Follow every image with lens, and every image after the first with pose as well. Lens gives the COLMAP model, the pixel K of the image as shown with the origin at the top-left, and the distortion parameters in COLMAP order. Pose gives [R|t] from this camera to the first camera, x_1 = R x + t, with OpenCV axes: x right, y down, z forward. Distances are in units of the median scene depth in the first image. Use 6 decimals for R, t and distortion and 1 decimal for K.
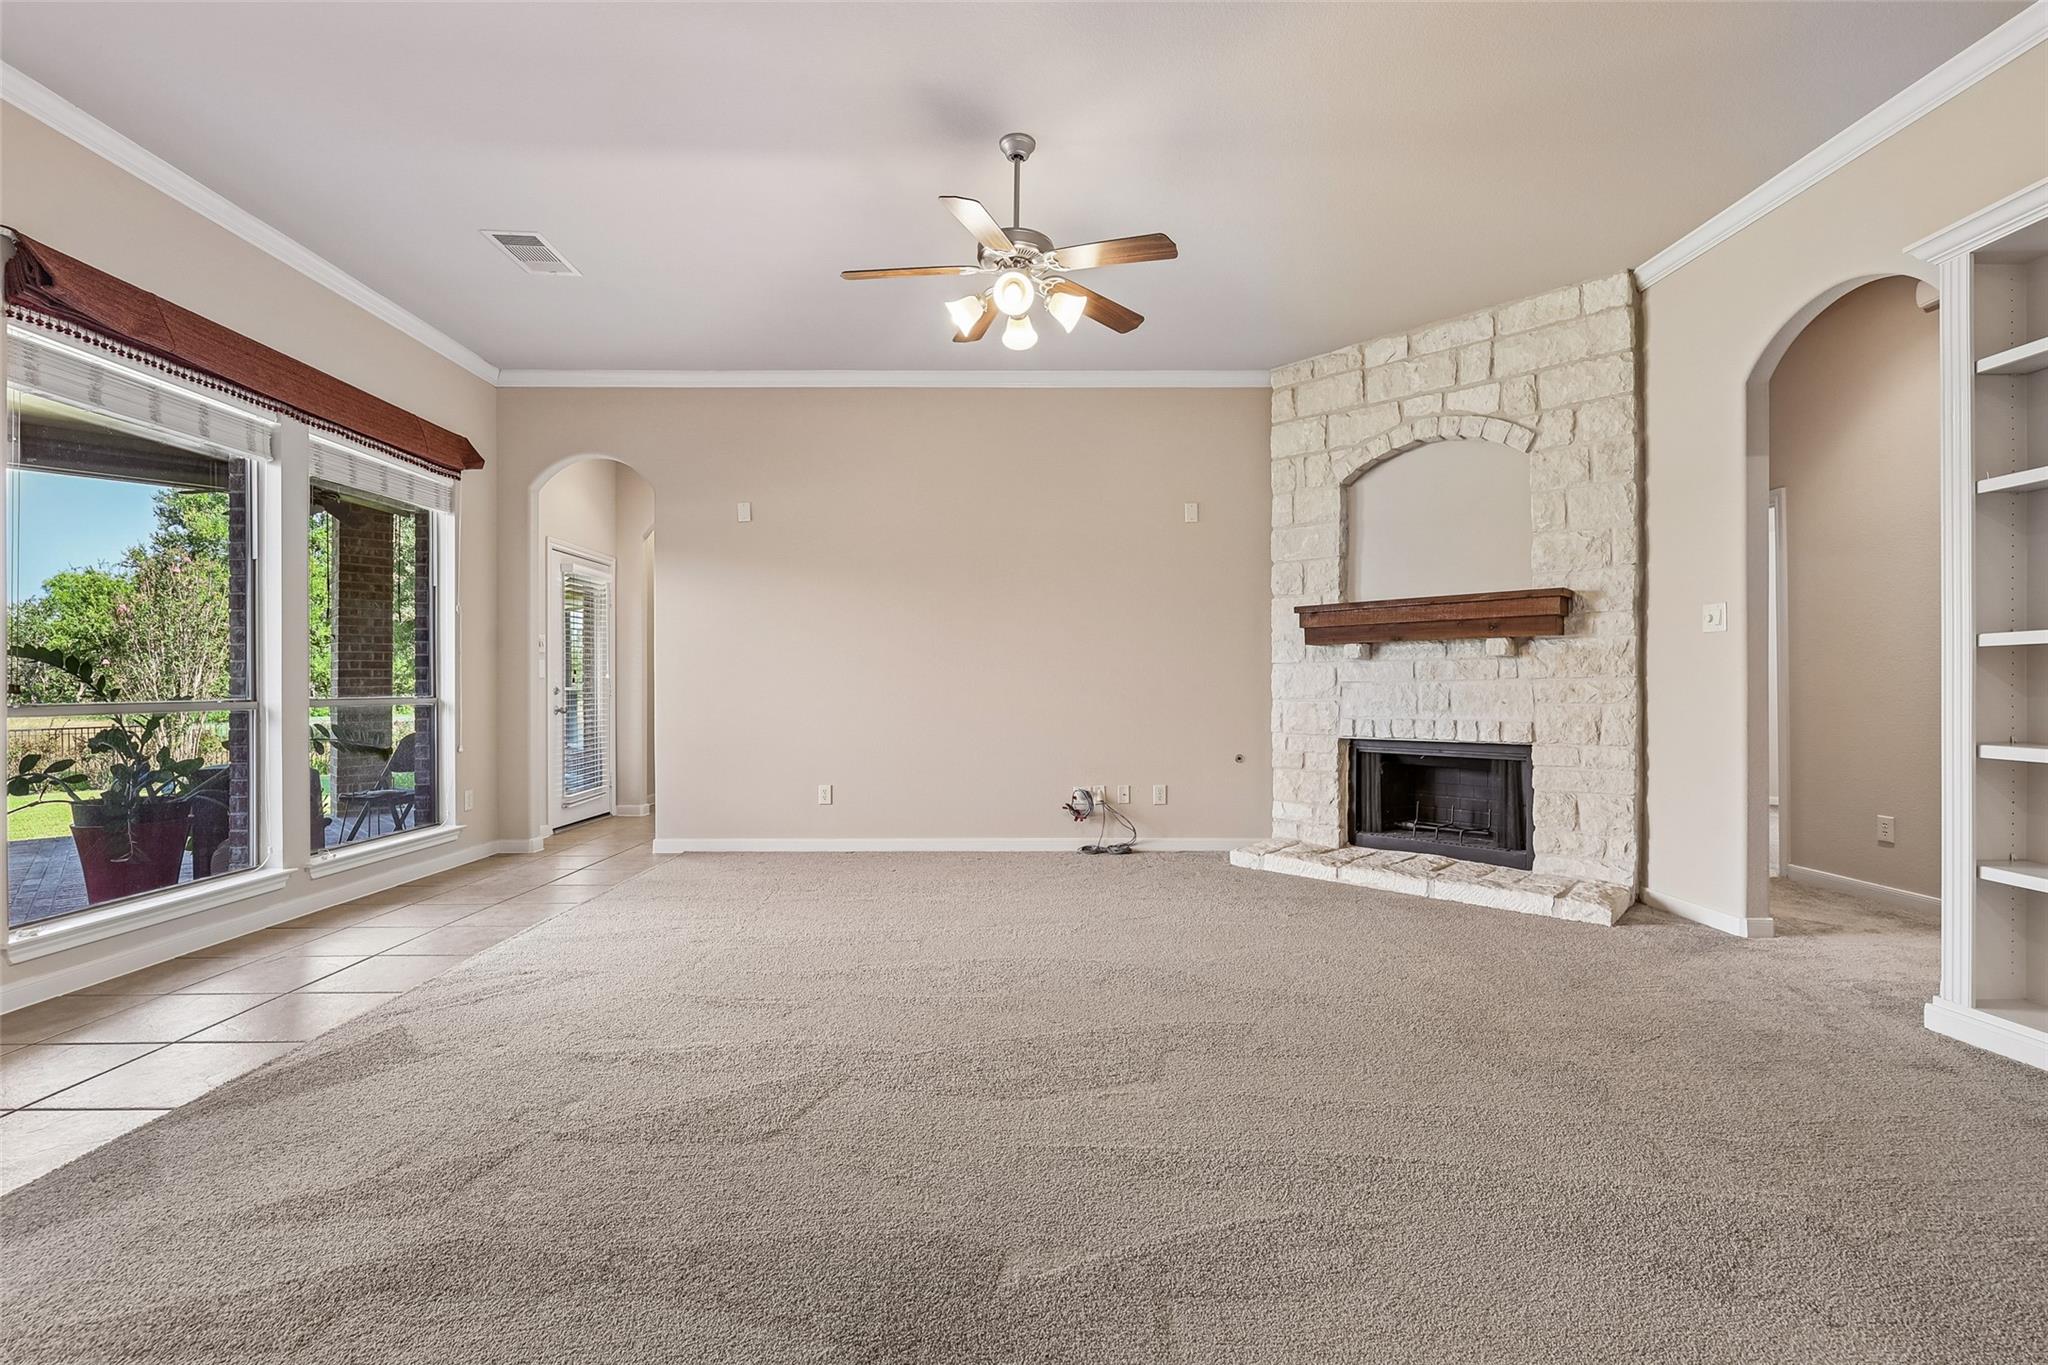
lens RADIAL K [[879.0, 0, 1023.2], [0, 879.0, 686.4], [0, 0, 1]] dist [-0.000866, 0.000003]
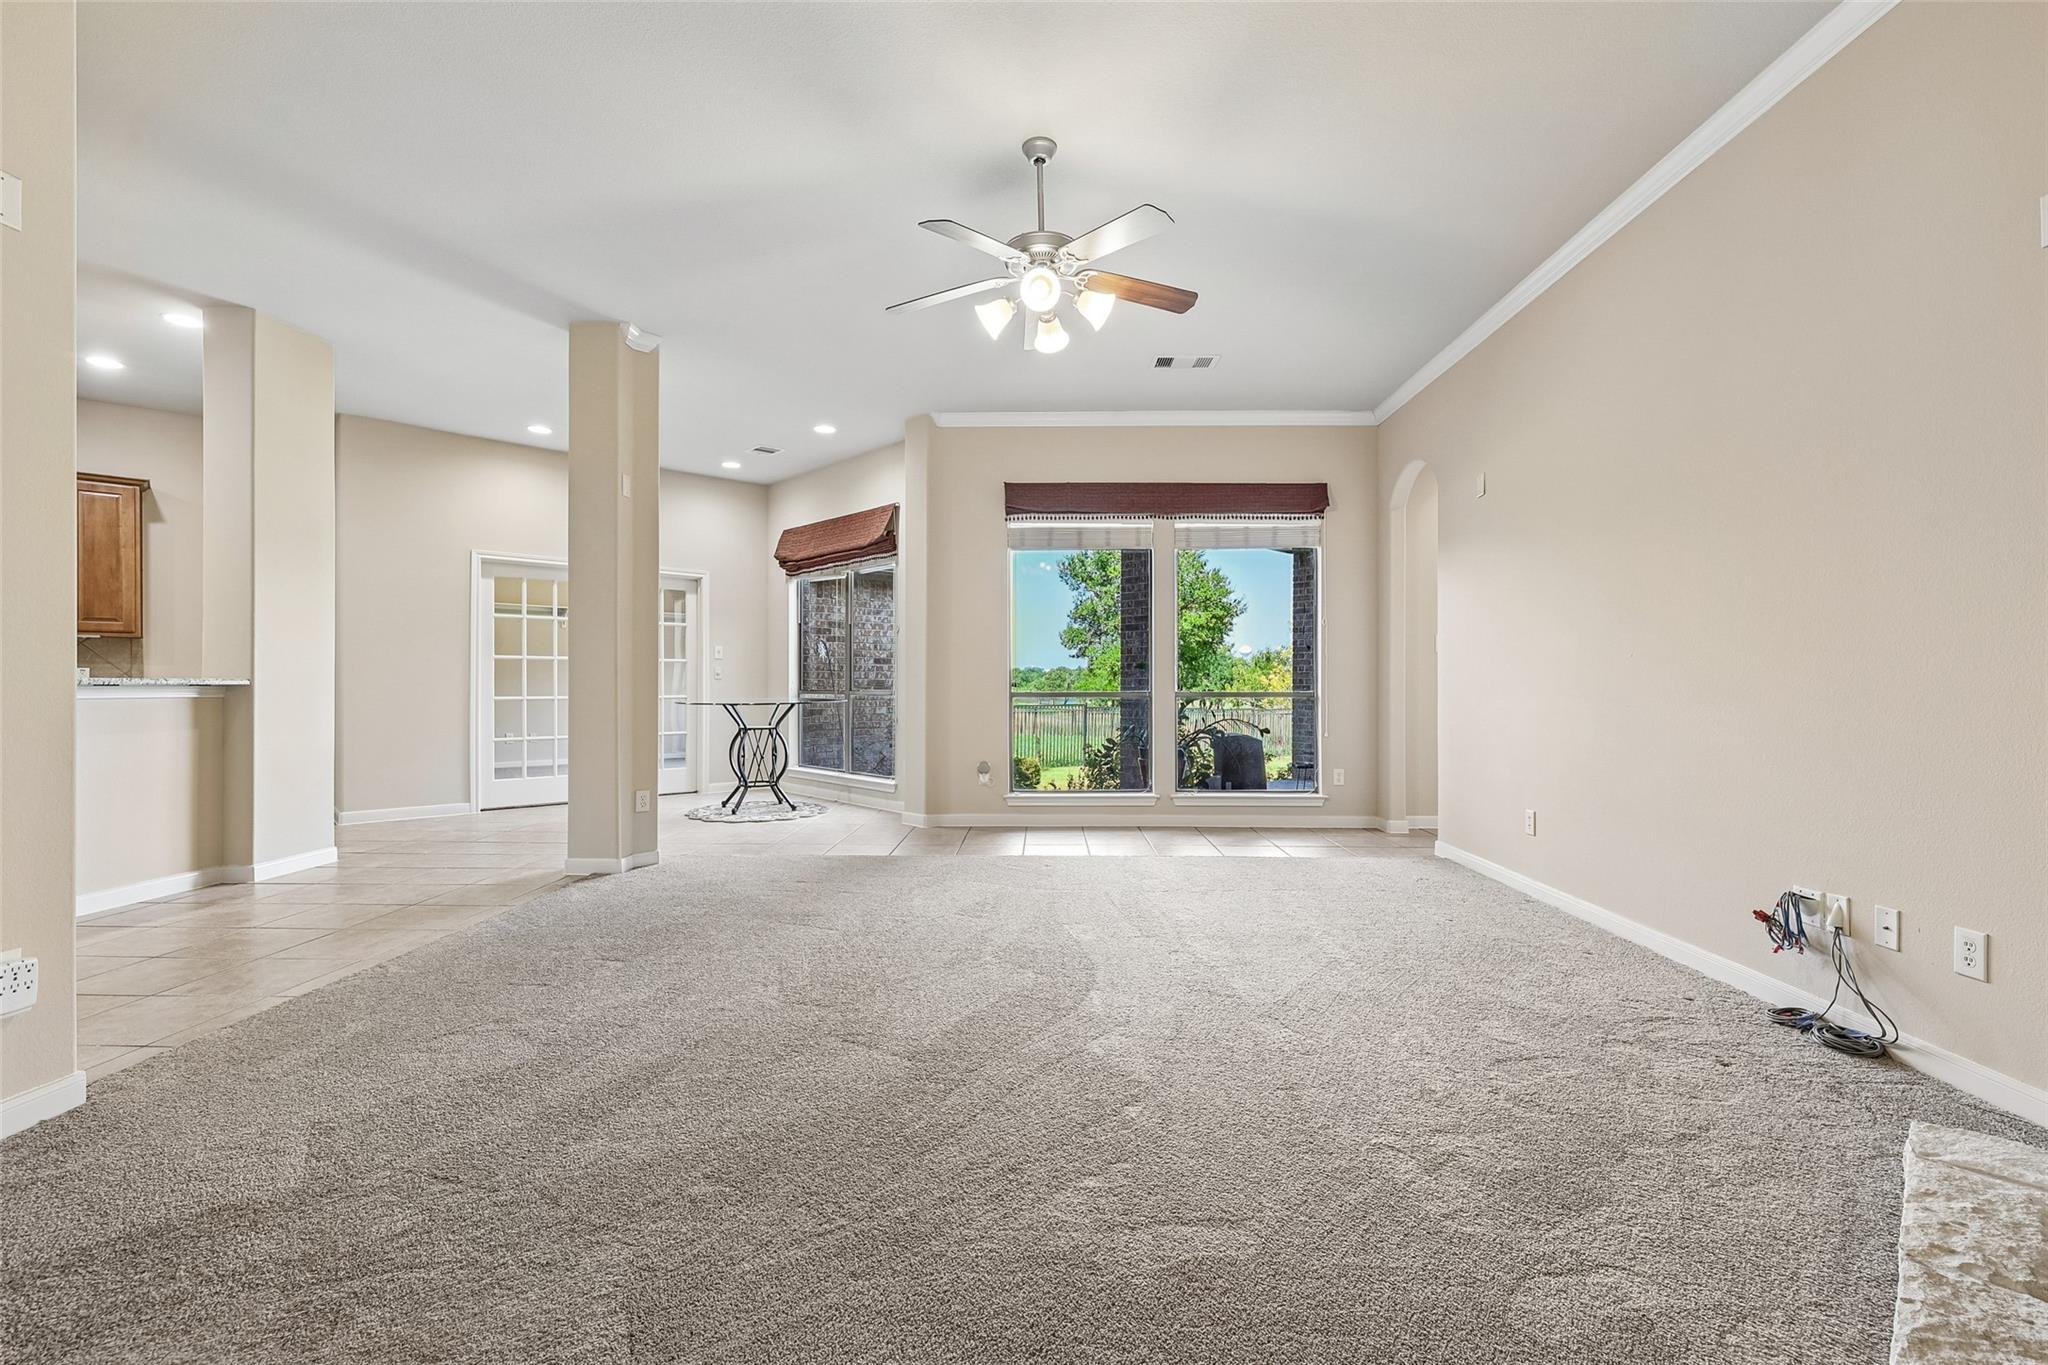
lens RADIAL K [[882.5, 0, 1033.5], [0, 882.5, 683.4], [0, 0, 1]] dist [0.000680, -0.000021]
pose [[-0.036093, -0.003237, -0.999343, 0.654091], [0.001465, 0.999994, -0.003292, 0.003172], [0.999347, -0.001583, -0.036089, 0.667352]]
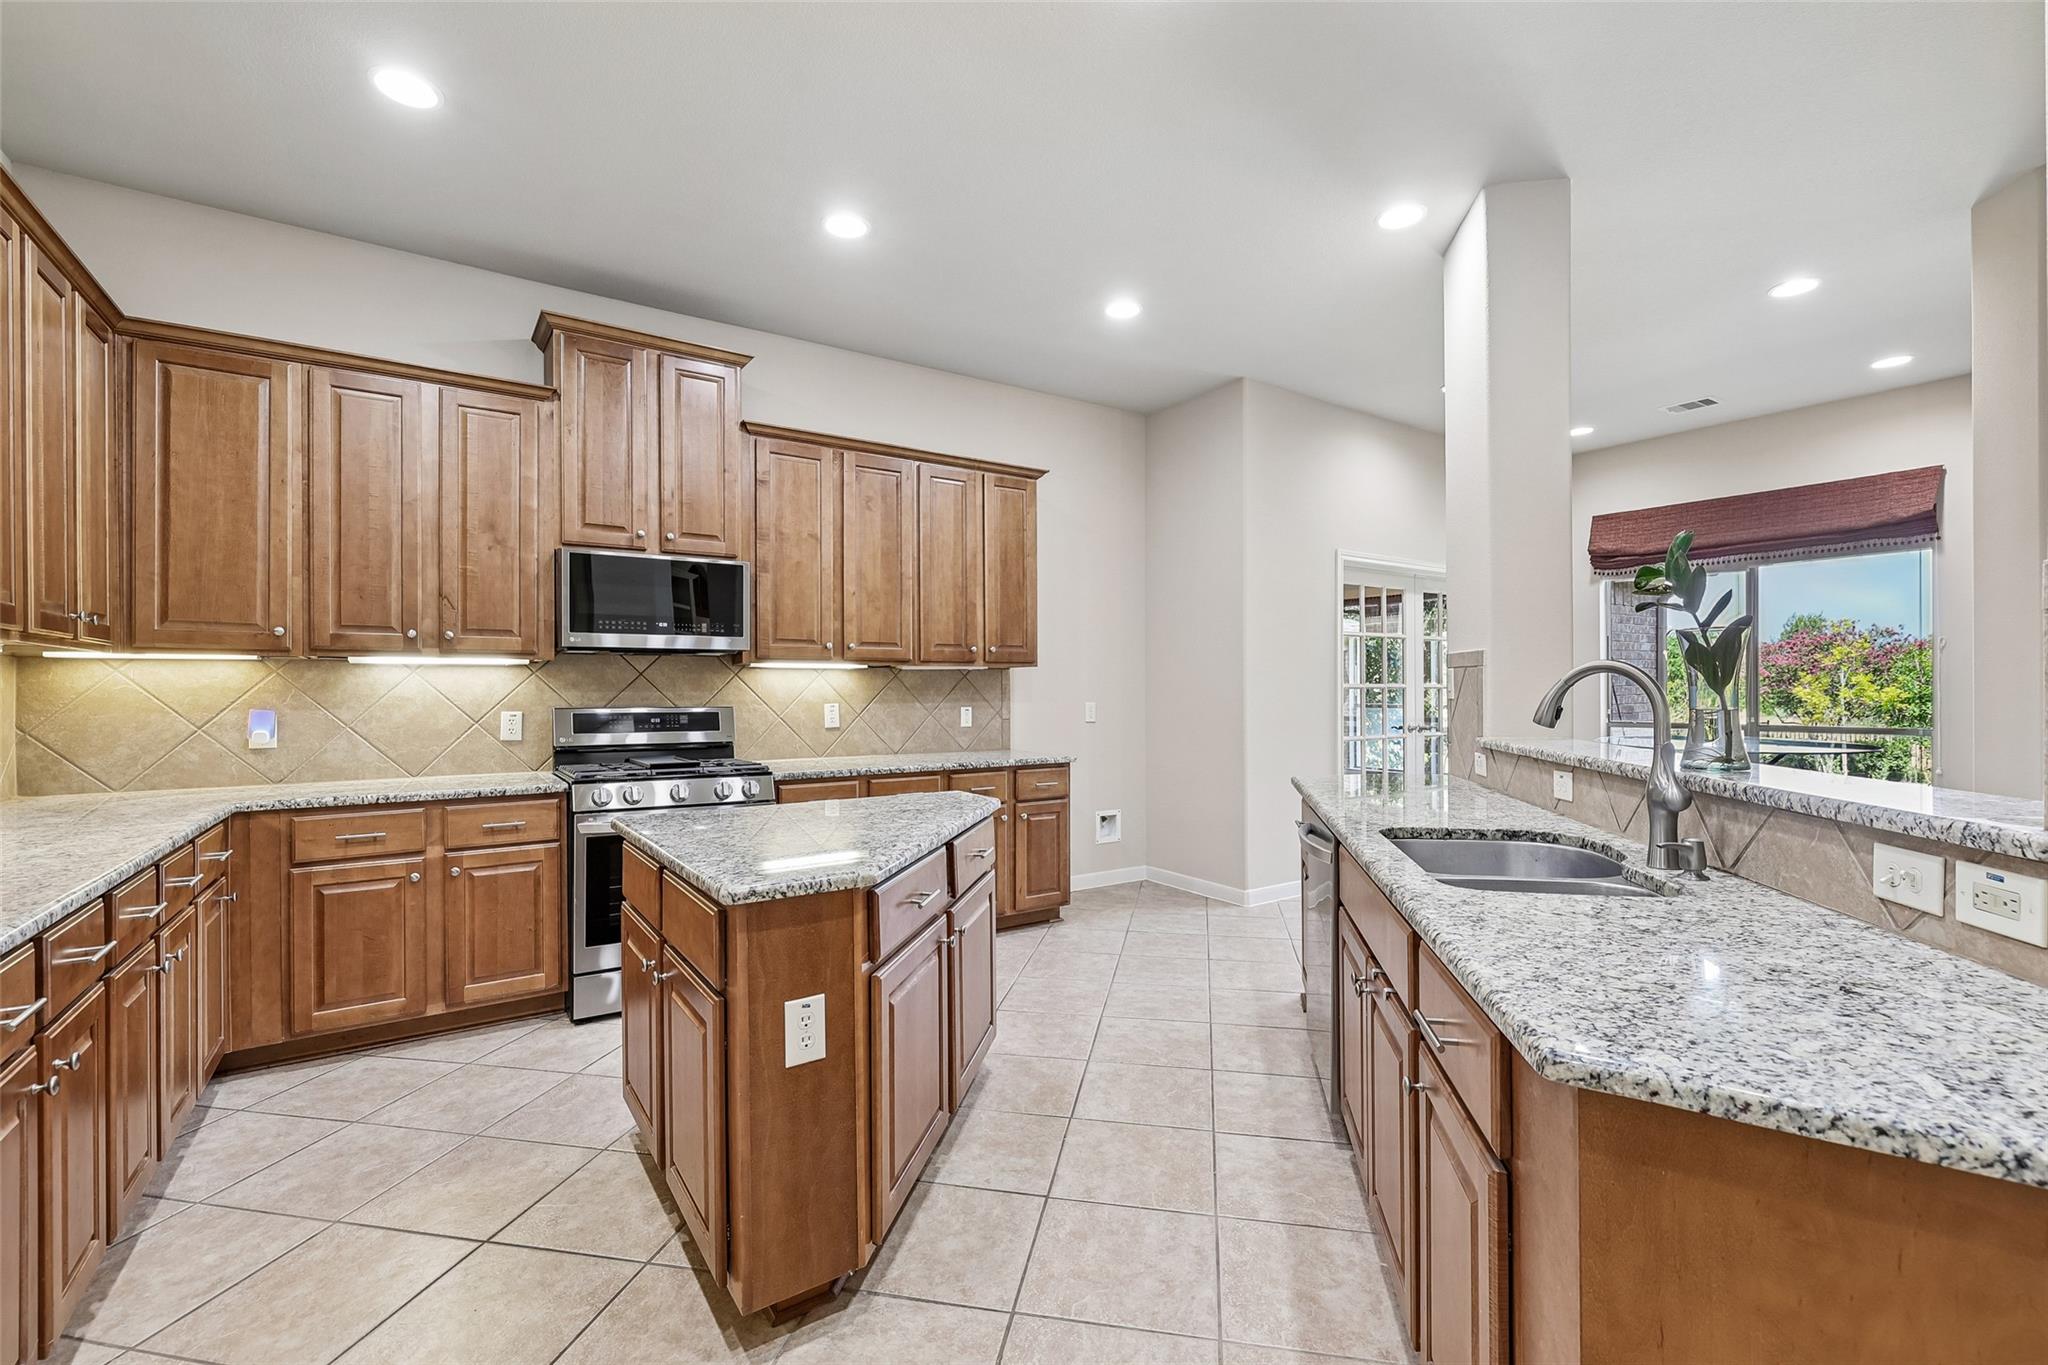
lens RADIAL K [[879.0, 0, 1023.2], [0, 879.0, 686.4], [0, 0, 1]] dist [-0.000866, 0.000003]
pose [[-0.213733, -0.007445, -0.976864, 0.435640], [0.004905, 0.999950, -0.008694, -0.038633], [0.976880, -0.006650, -0.213685, -0.474058]]
